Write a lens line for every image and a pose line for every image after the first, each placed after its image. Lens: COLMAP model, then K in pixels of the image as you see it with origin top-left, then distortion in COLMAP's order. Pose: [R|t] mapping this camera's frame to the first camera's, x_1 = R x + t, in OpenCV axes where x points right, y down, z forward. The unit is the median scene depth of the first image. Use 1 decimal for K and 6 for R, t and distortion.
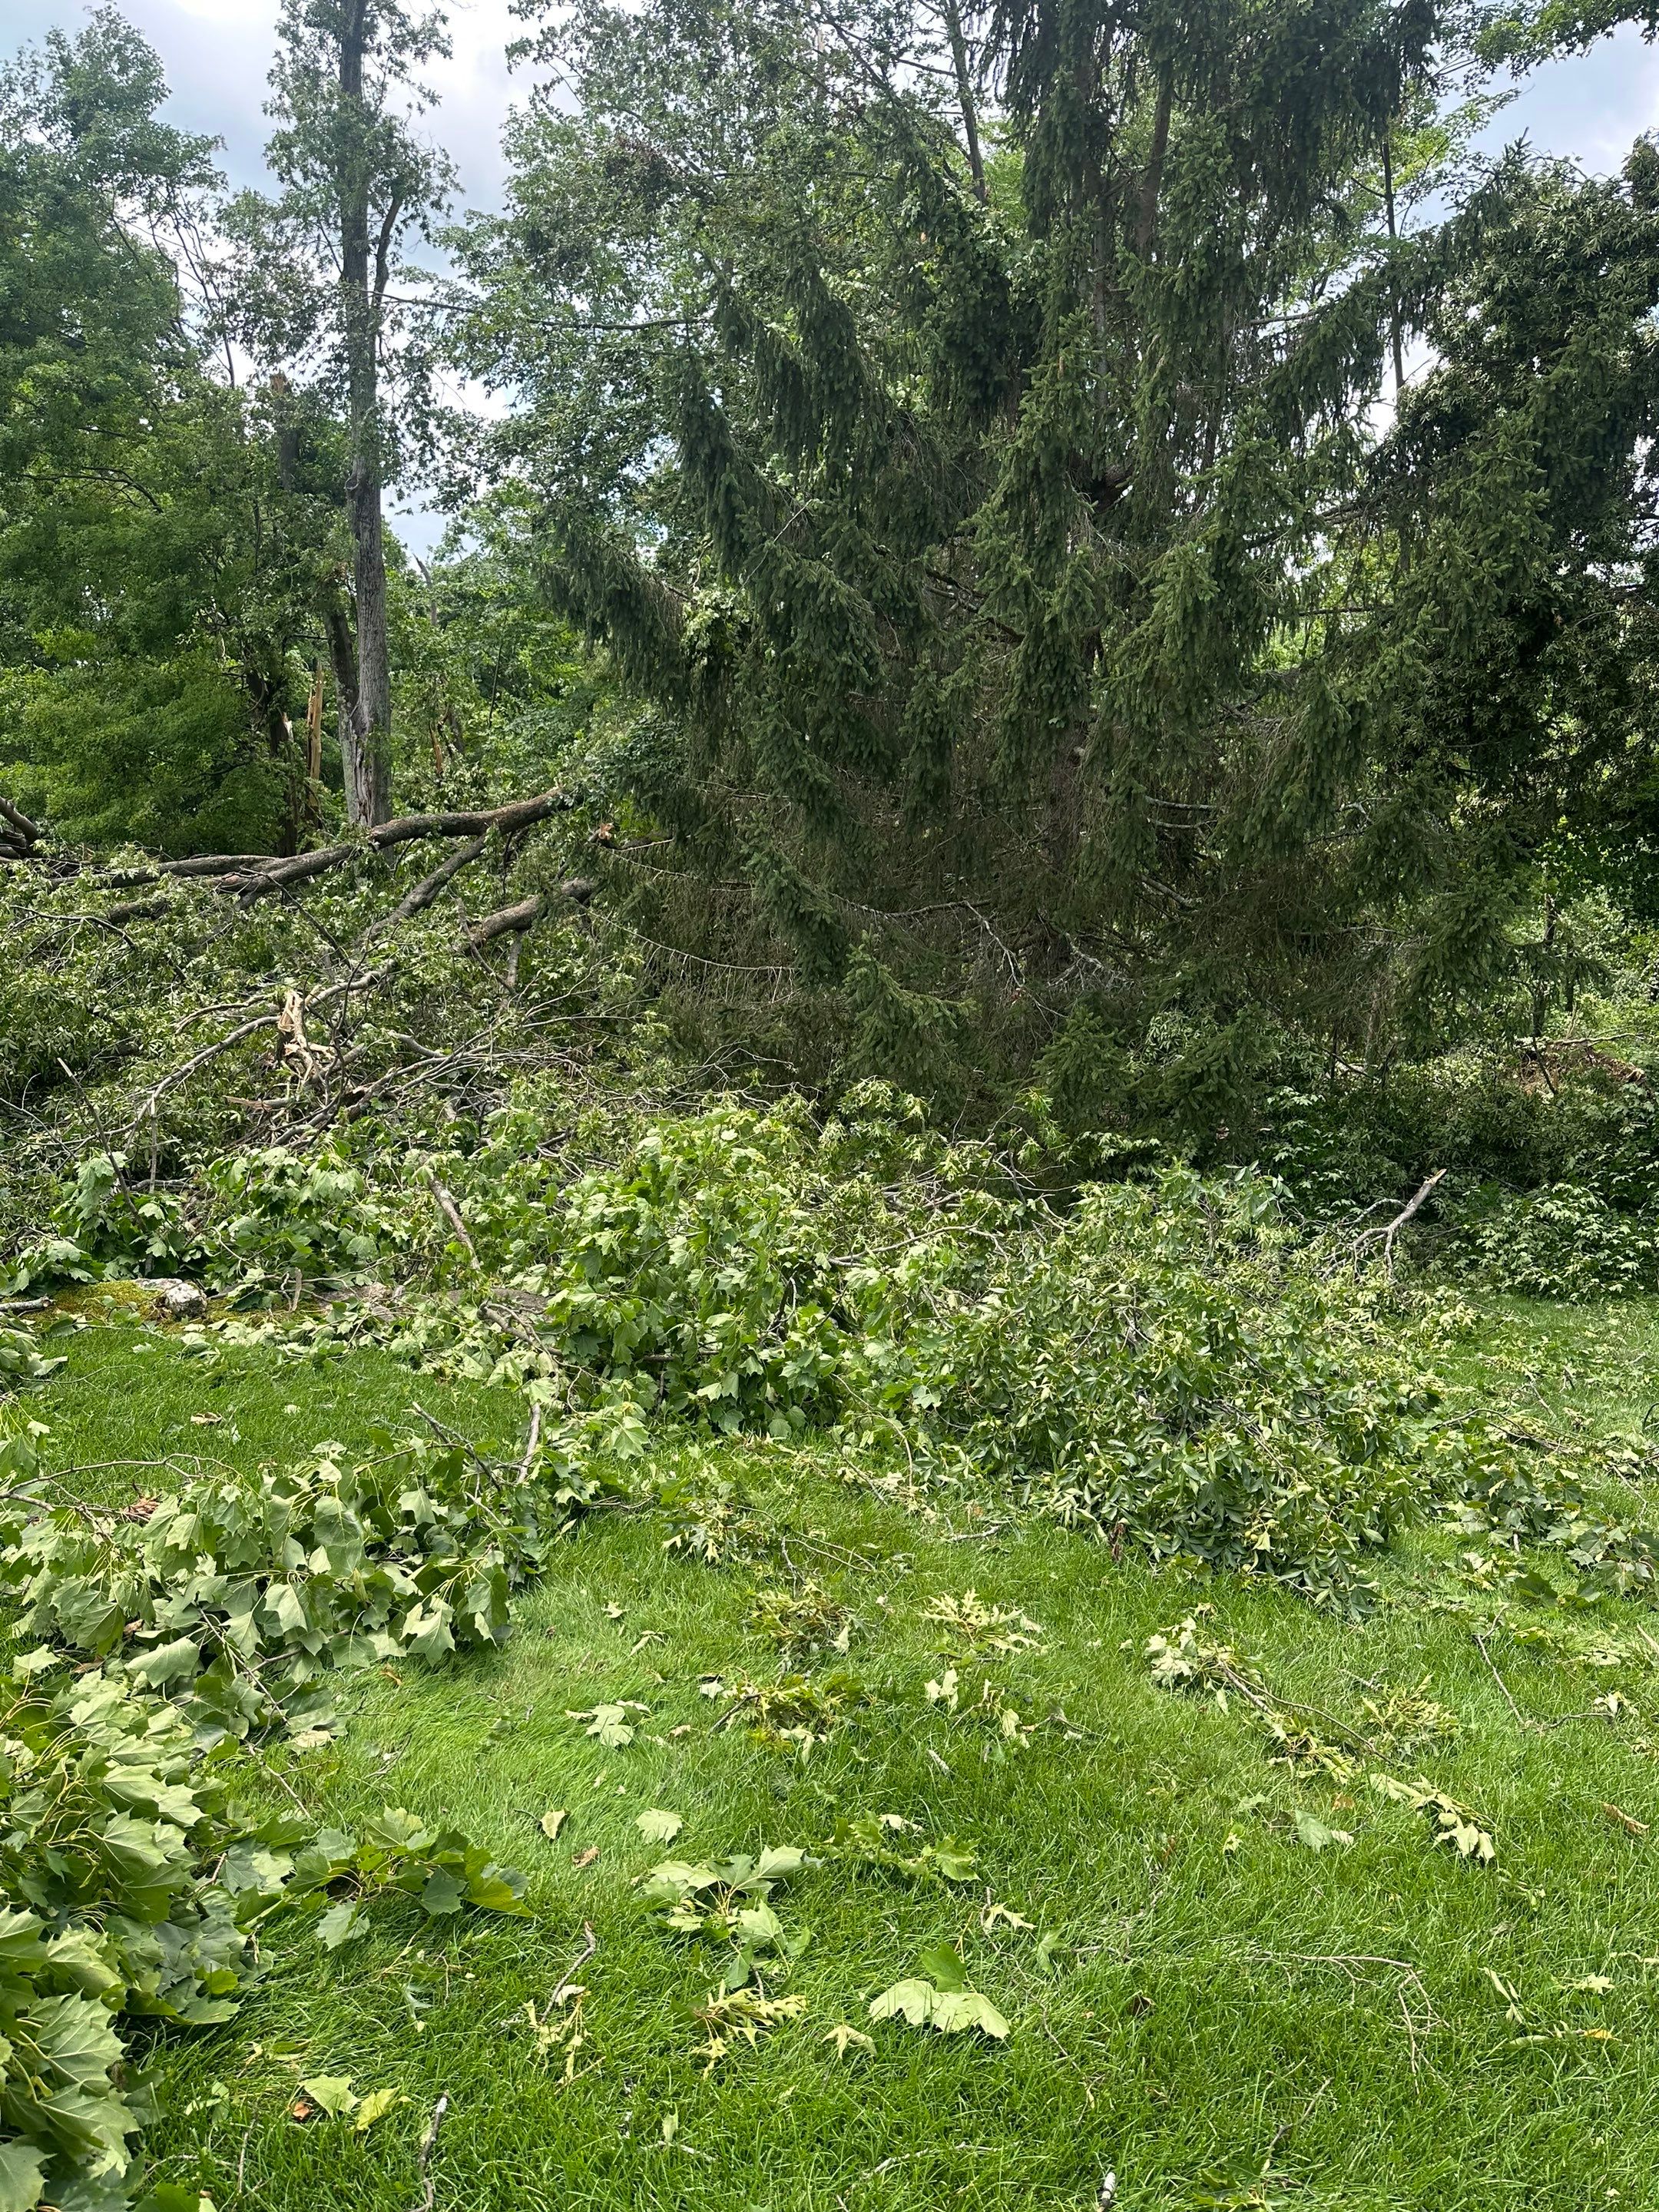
lens RADIAL K [[1603.3, 0, 837.1], [0, 1603.3, 1097.6], [0, 0, 1]] dist [0.047023, -0.055102]
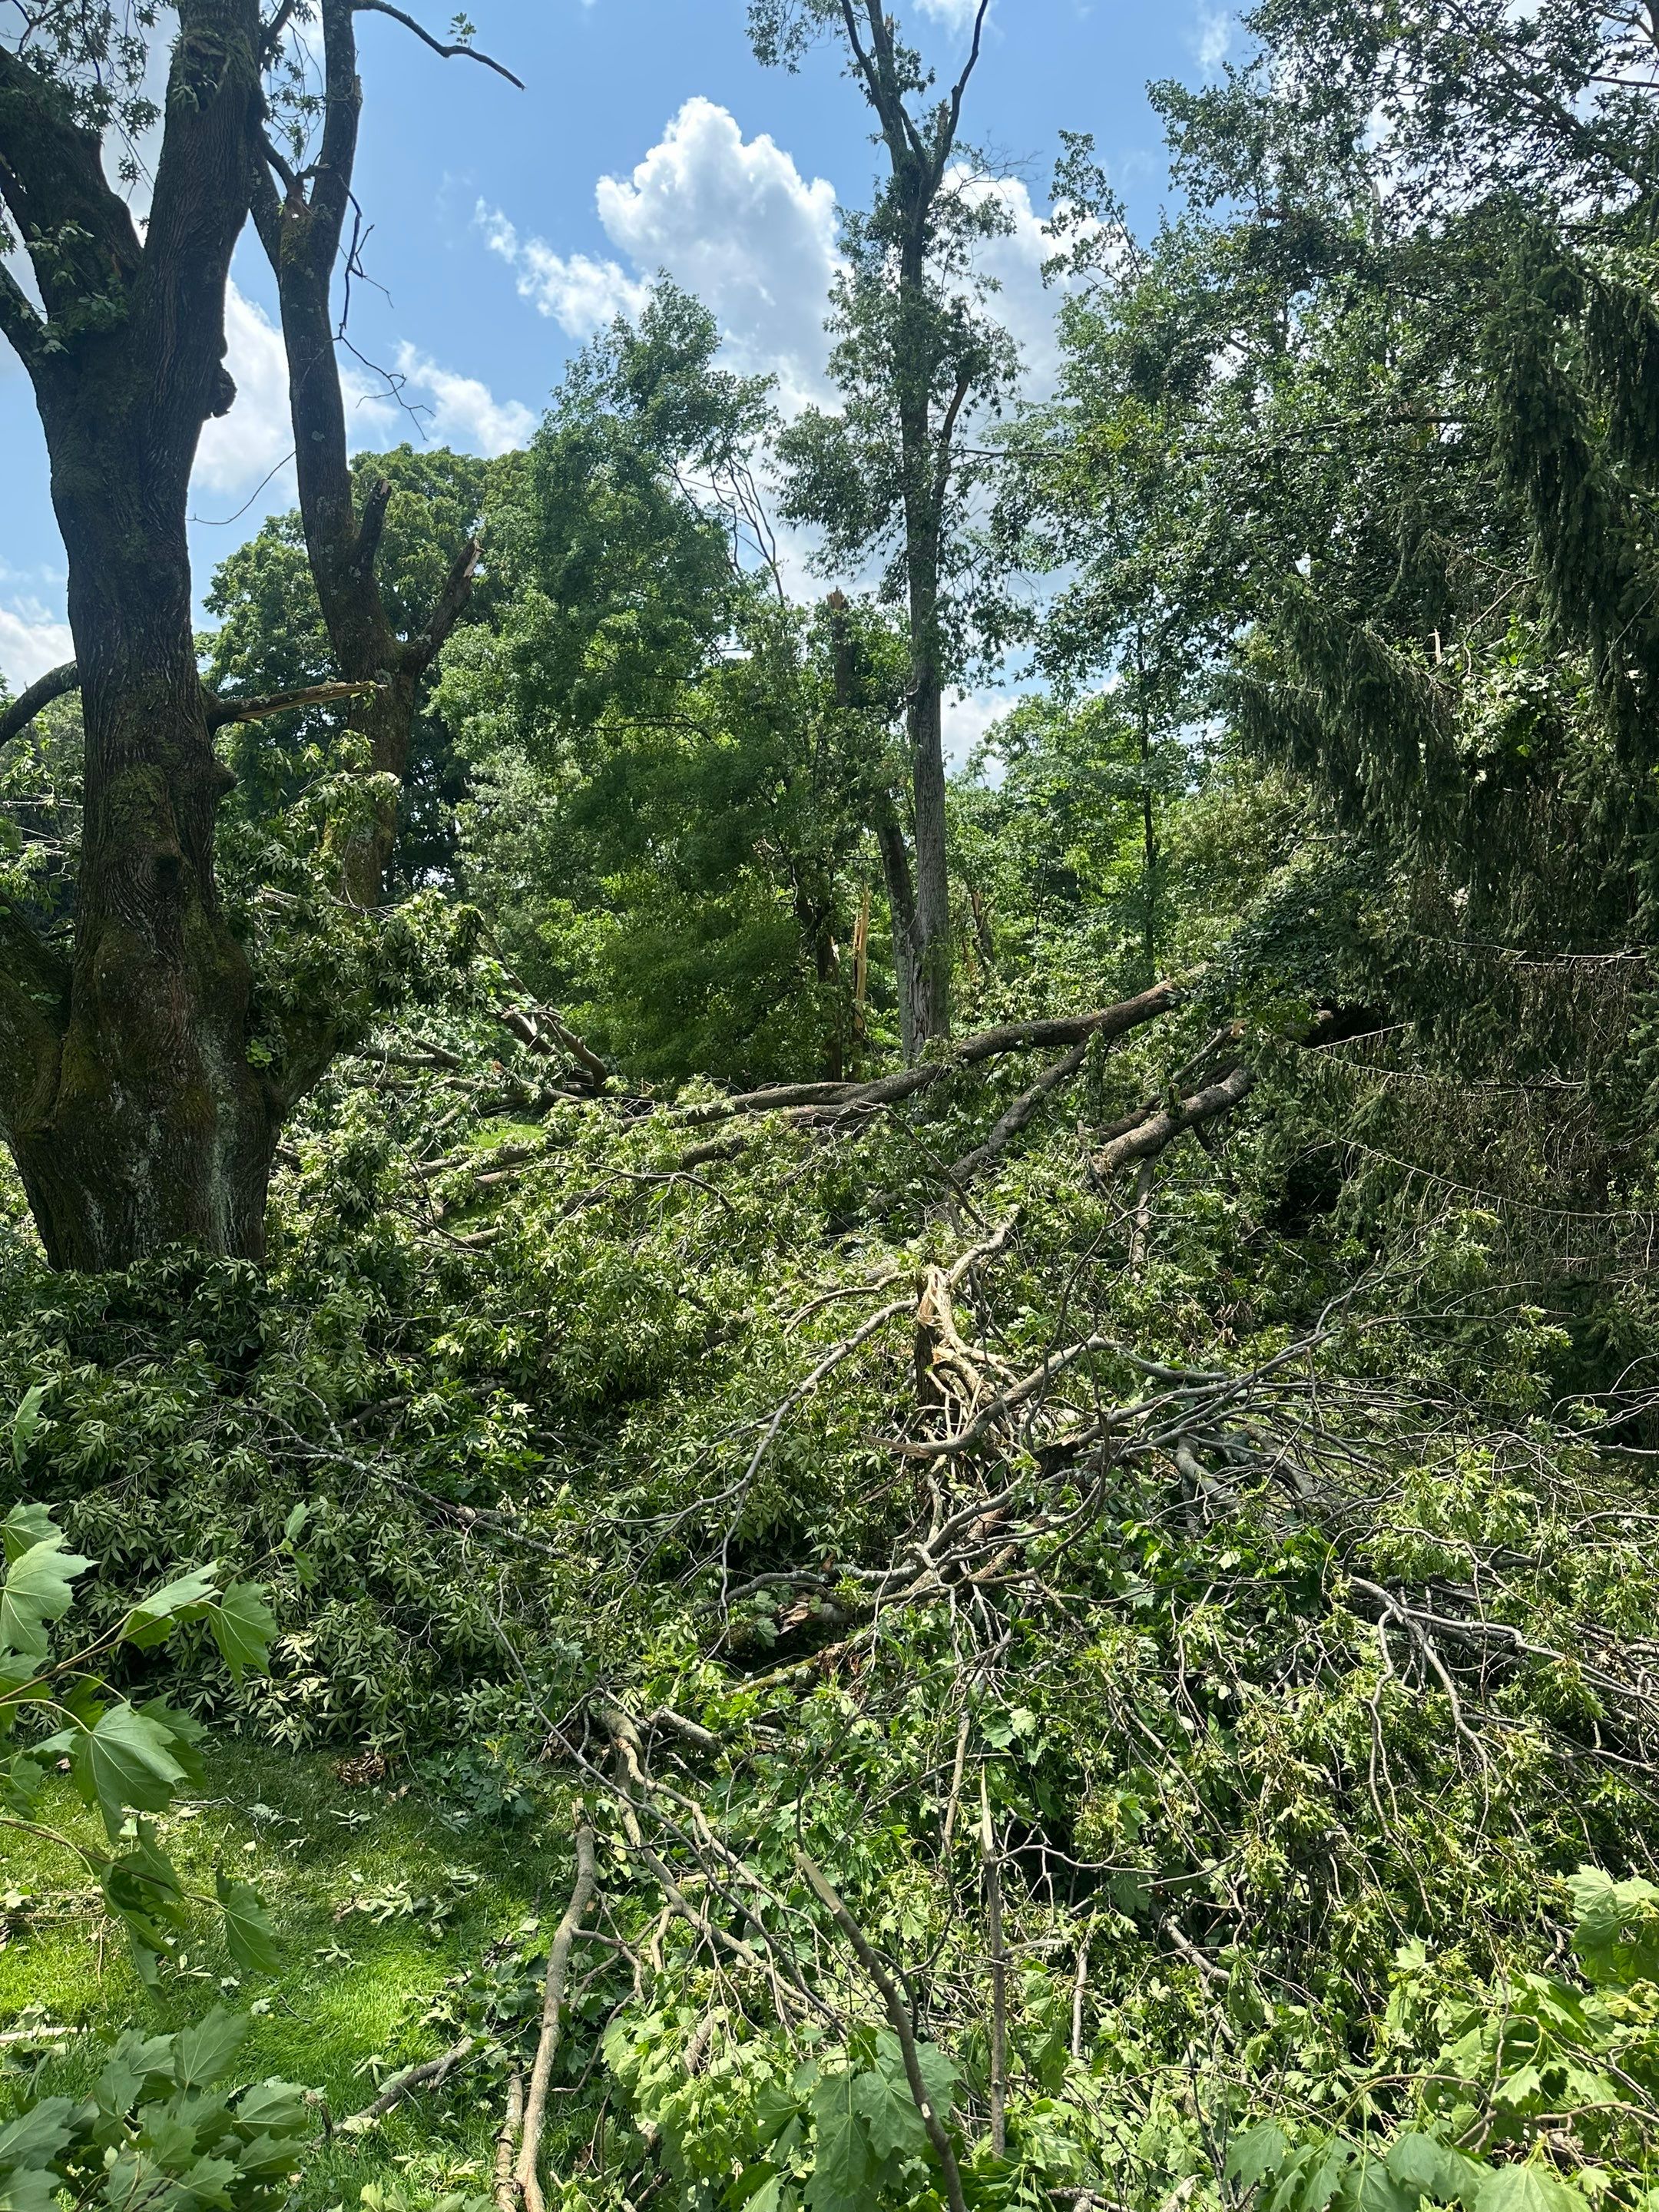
lens RADIAL K [[1603.3, 0, 837.1], [0, 1603.3, 1097.6], [0, 0, 1]] dist [0.047023, -0.055102]
pose [[0.951833, -0.043845, -0.303467, -0.071722], [0.004282, 0.991528, -0.129825, -0.021623], [0.306588, 0.122272, 0.943956, 0.136642]]
